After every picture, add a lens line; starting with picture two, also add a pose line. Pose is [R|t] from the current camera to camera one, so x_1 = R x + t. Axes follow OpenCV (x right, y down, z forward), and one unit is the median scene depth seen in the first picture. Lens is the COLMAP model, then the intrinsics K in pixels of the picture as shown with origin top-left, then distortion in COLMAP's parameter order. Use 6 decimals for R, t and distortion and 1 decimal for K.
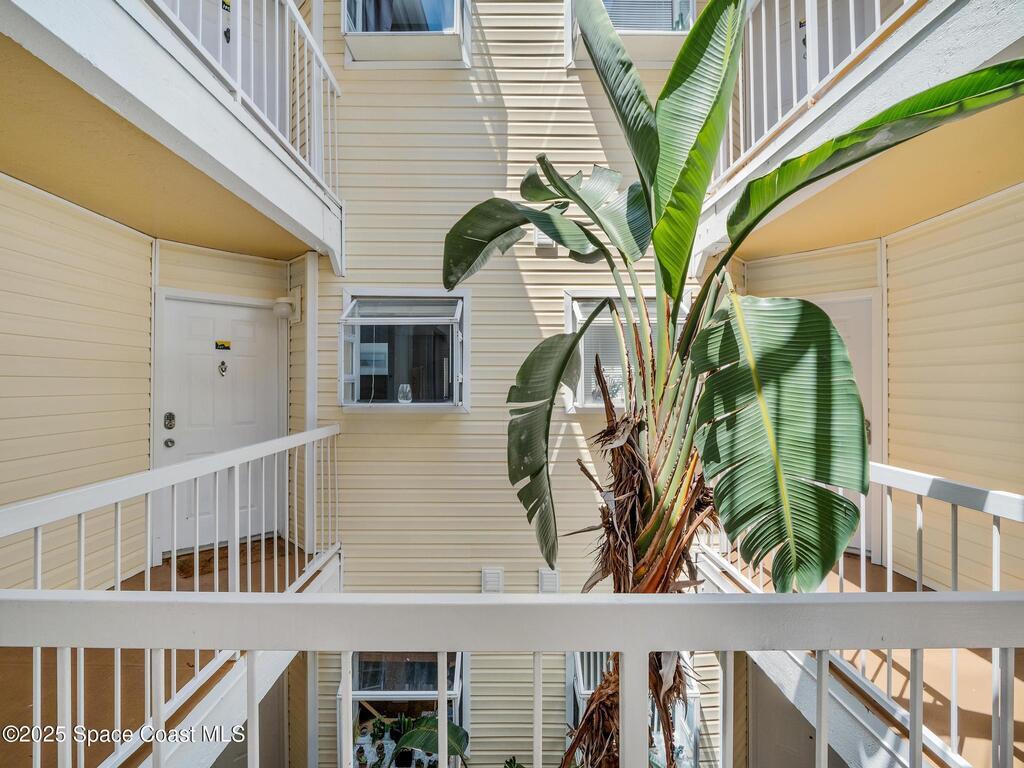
lens RADIAL K [[499.4, 0, 512.2], [0, 499.4, 383.3], [0, 0, 1]] dist [-0.011699, -0.001221]
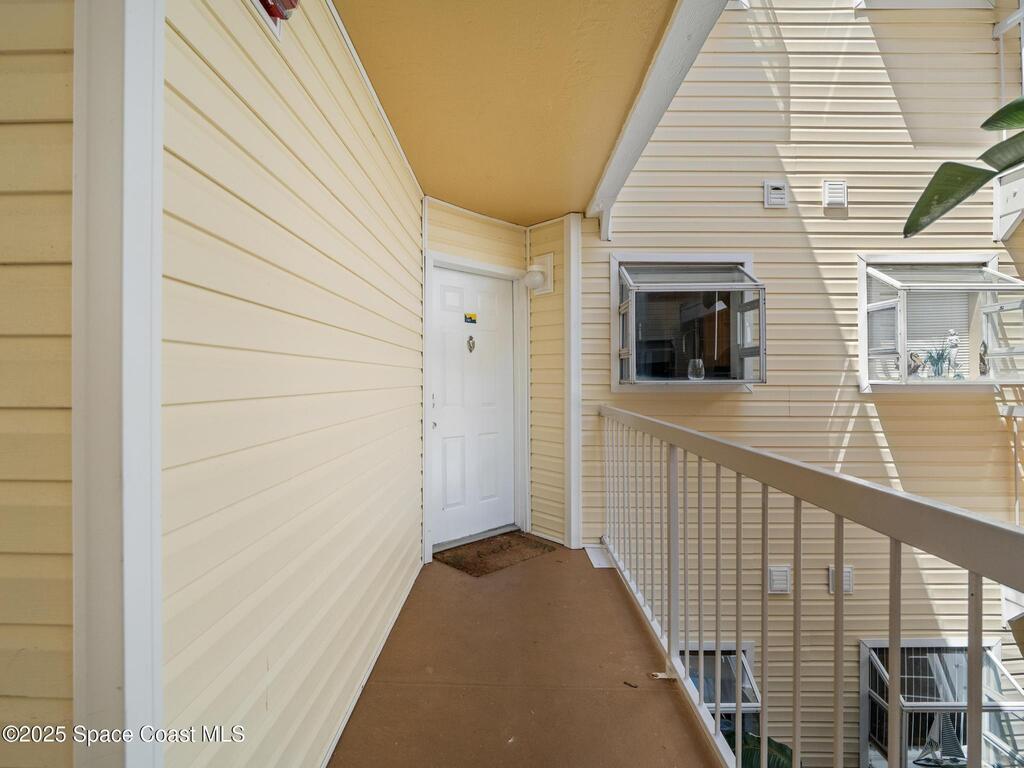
lens RADIAL K [[499.4, 0, 507.6], [0, 499.4, 380.2], [0, 0, 1]] dist [-0.011699, -0.001221]
pose [[0.999718, -0.001397, -0.023691, -0.499287], [0.001467, 0.999995, 0.002909, 0.034449], [0.023687, -0.002943, 0.999715, 0.093621]]
